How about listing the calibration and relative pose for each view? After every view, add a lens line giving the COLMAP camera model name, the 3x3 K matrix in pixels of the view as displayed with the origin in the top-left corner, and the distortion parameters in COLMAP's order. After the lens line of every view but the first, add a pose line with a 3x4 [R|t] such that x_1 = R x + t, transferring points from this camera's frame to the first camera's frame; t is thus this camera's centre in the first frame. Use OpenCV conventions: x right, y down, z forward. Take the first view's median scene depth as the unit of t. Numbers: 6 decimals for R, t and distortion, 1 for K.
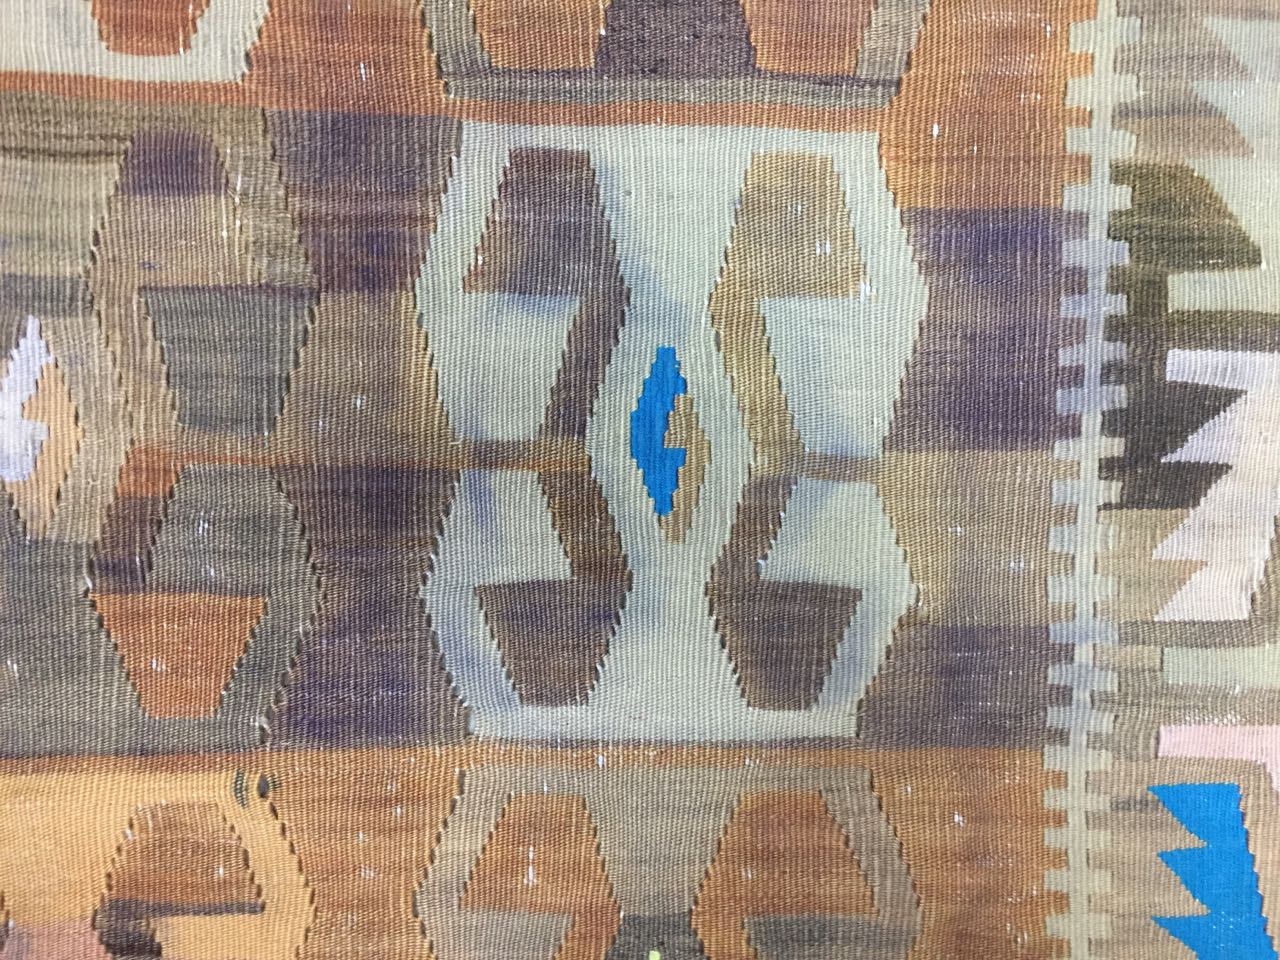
lens RADIAL K [[1090.7, 0, 640.3], [0, 1090.7, 480.9], [0, 0, 1]] dist [0.052343, -0.099814]
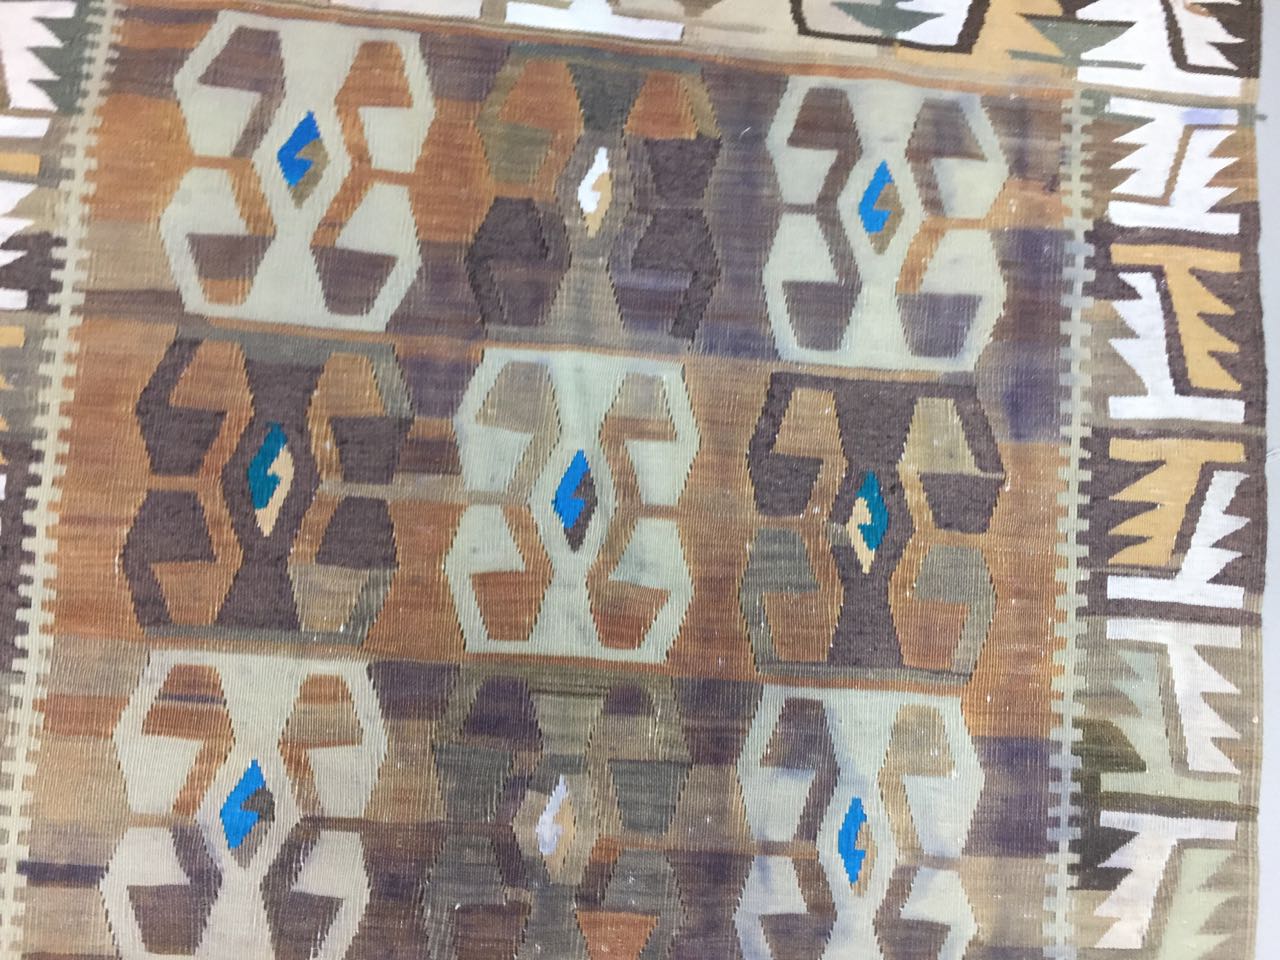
lens RADIAL K [[1090.7, 0, 629.4], [0, 1090.7, 474.3], [0, 0, 1]] dist [0.052343, -0.099814]
pose [[0.998704, 0.050853, 0.002115, -0.437681], [-0.050158, 0.990418, -0.128672, -0.437703], [-0.008638, 0.128399, 0.991685, -1.113646]]
